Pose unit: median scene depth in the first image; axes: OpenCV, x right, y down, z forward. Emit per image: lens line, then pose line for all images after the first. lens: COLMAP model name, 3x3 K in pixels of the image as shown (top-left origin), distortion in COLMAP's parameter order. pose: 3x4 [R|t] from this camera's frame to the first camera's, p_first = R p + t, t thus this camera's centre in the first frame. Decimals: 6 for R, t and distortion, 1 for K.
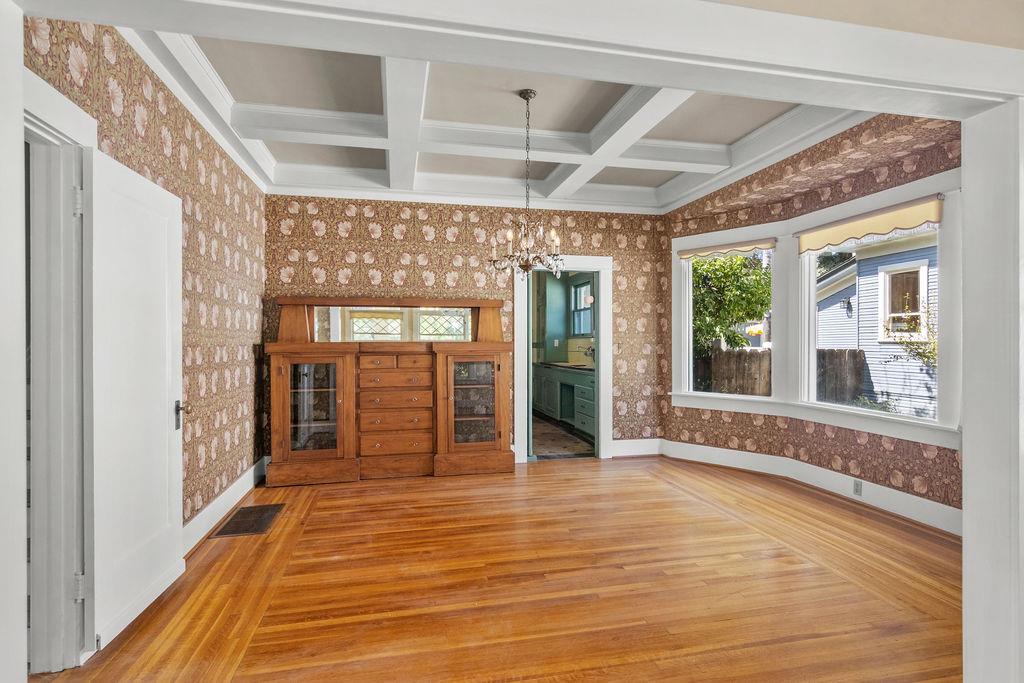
lens RADIAL K [[522.6, 0, 510.7], [0, 522.6, 345.0], [0, 0, 1]] dist [0.001841, 0.000800]
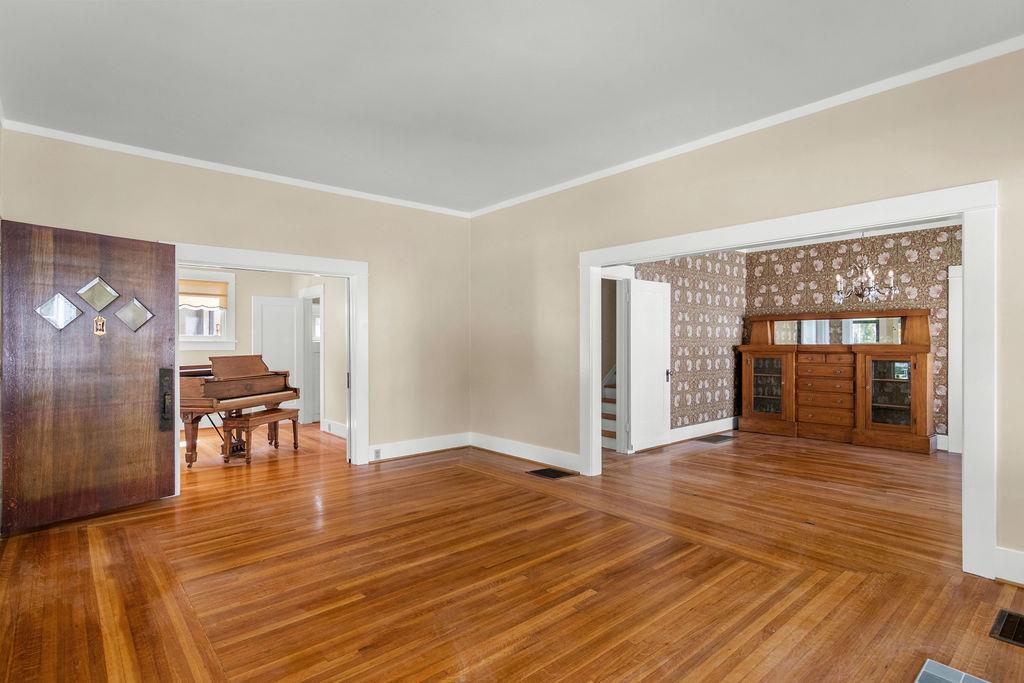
lens RADIAL K [[517.1, 0, 512.0], [0, 517.1, 341.5], [0, 0, 1]] dist [0.000215, 0.000148]
pose [[0.479077, -0.001692, -0.877771, 0.555390], [-0.004879, 0.999978, -0.004590, -0.003304], [0.877760, 0.006482, 0.479058, -0.380850]]
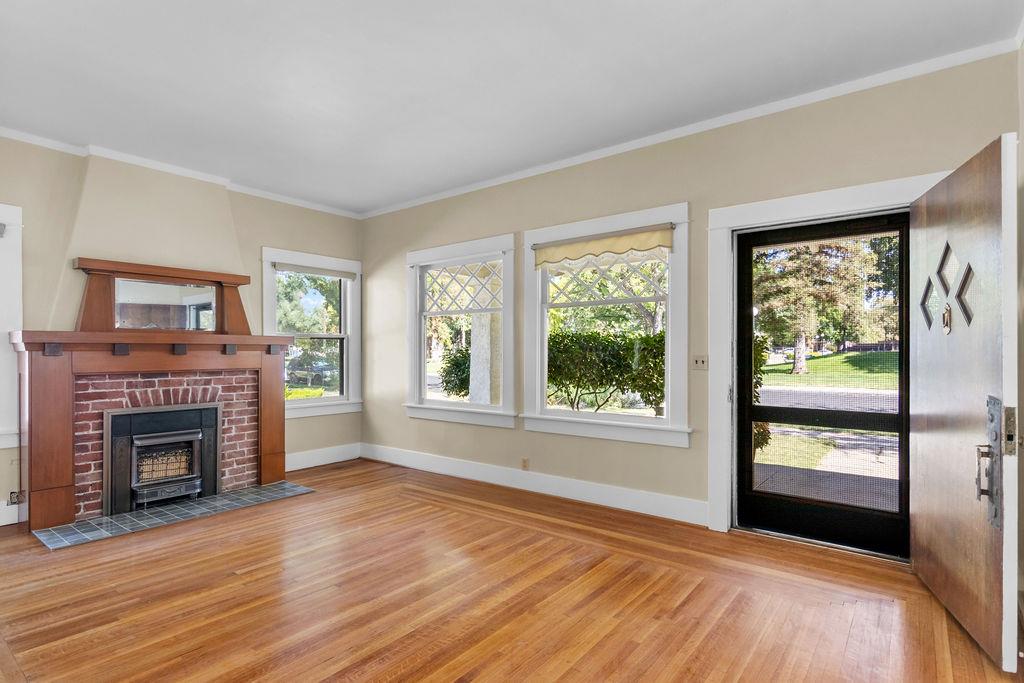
lens RADIAL K [[522.6, 0, 510.7], [0, 522.6, 345.0], [0, 0, 1]] dist [0.001841, 0.000800]
pose [[-0.636318, 0.008995, 0.771375, -0.480216], [0.005330, 0.999959, -0.007263, -0.000681], [-0.771409, -0.000510, -0.636340, 0.067023]]
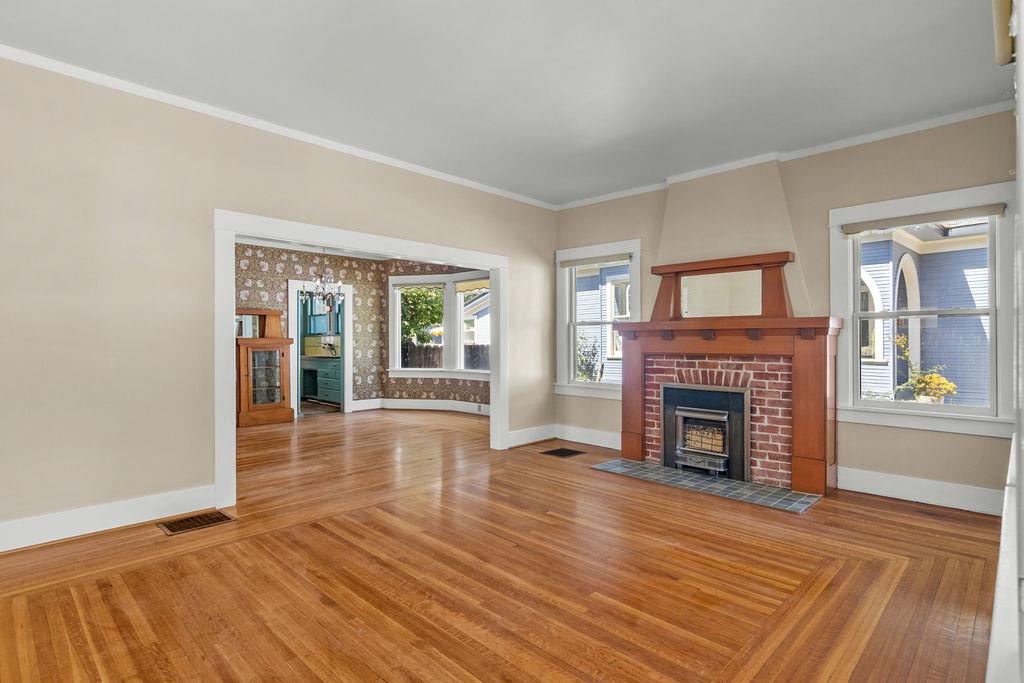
lens RADIAL K [[519.4, 0, 510.2], [0, 519.4, 337.6], [0, 0, 1]] dist [0.000000, 0.000136]
pose [[0.840149, 0.003866, 0.542342, -0.277749], [0.003236, 0.999921, -0.012141, 0.012658], [-0.542346, 0.011955, 0.840070, -0.626680]]
